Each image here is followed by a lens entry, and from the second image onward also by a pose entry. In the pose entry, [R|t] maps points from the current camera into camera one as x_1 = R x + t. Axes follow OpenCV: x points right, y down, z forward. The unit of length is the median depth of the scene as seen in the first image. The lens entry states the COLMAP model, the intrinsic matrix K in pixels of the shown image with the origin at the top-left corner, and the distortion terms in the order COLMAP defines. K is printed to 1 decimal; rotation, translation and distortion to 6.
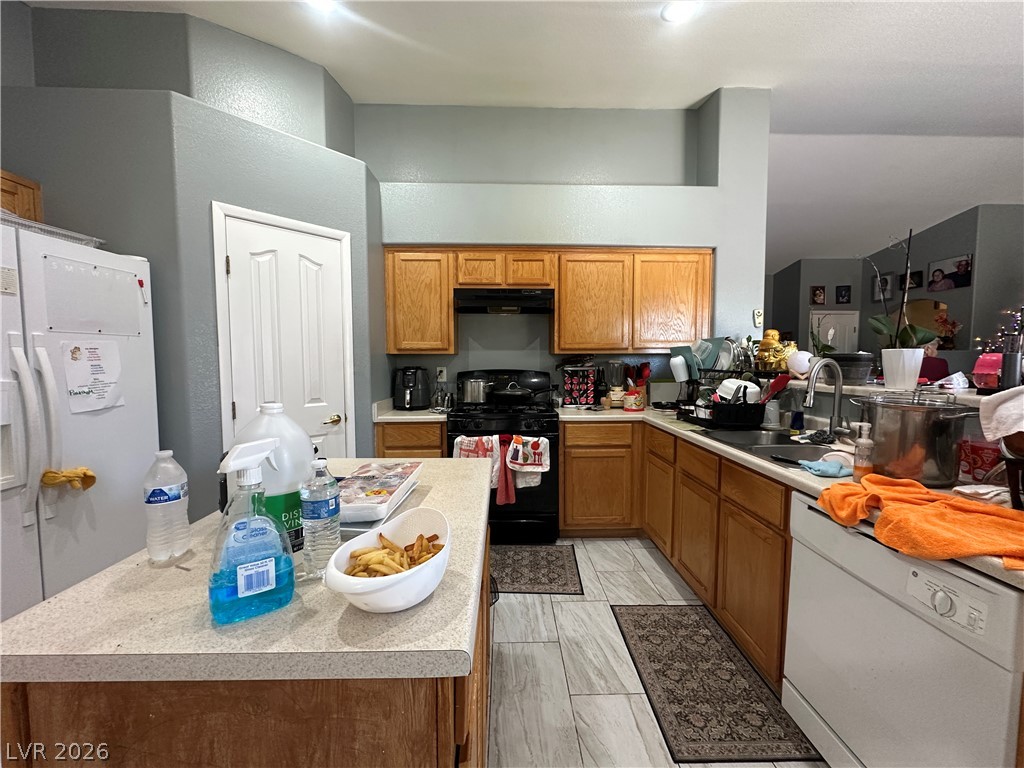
lens RADIAL K [[410.5, 0, 512.8], [0, 410.5, 383.0], [0, 0, 1]] dist [-0.000567, -0.000109]
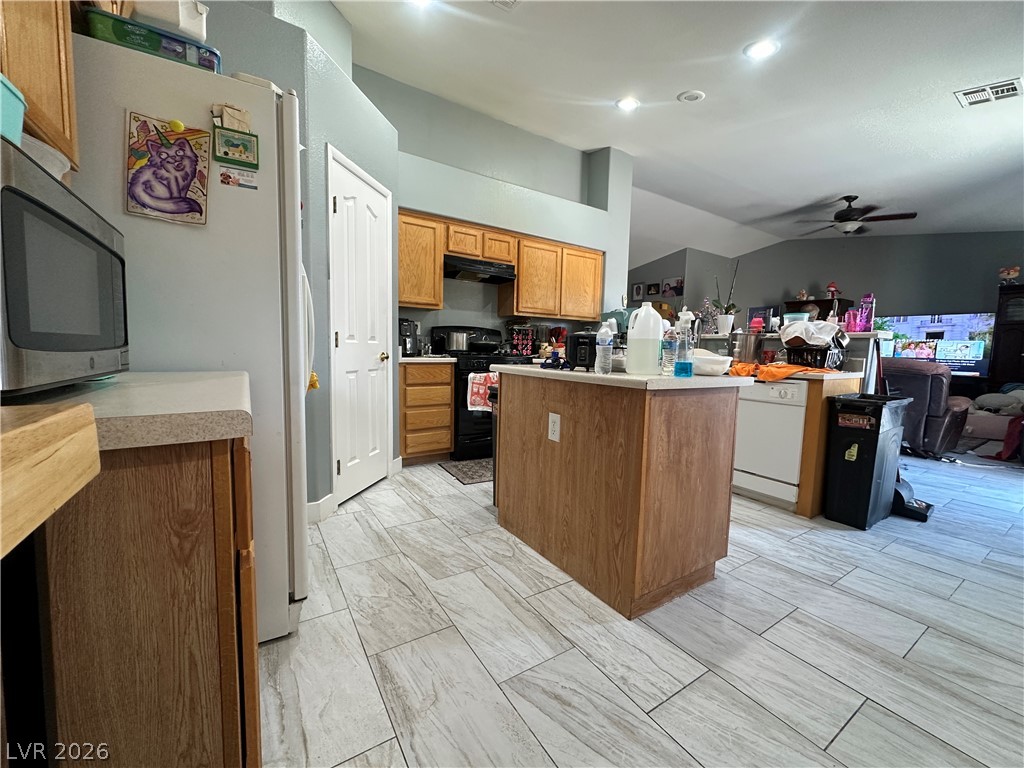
lens RADIAL K [[410.5, 0, 513.9], [0, 410.5, 383.6], [0, 0, 1]] dist [-0.000567, -0.000109]
pose [[0.849921, -0.022937, 0.526411, -0.611085], [0.005200, 0.999369, 0.035149, 0.105184], [-0.526885, -0.027136, 0.849503, -0.131494]]
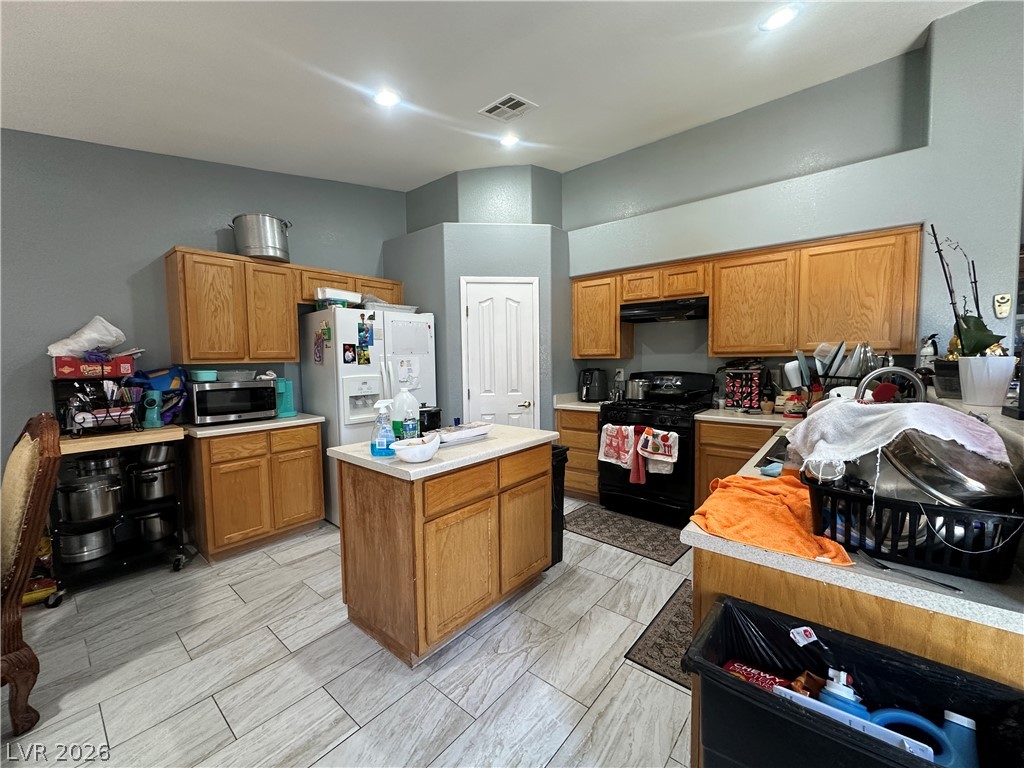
lens RADIAL K [[410.5, 0, 512.5], [0, 410.5, 383.1], [0, 0, 1]] dist [-0.000567, -0.000109]
pose [[0.750698, 0.030420, -0.659944, 0.432748], [-0.024914, 0.999532, 0.017734, -0.011142], [0.660175, 0.003129, 0.751105, -0.132804]]
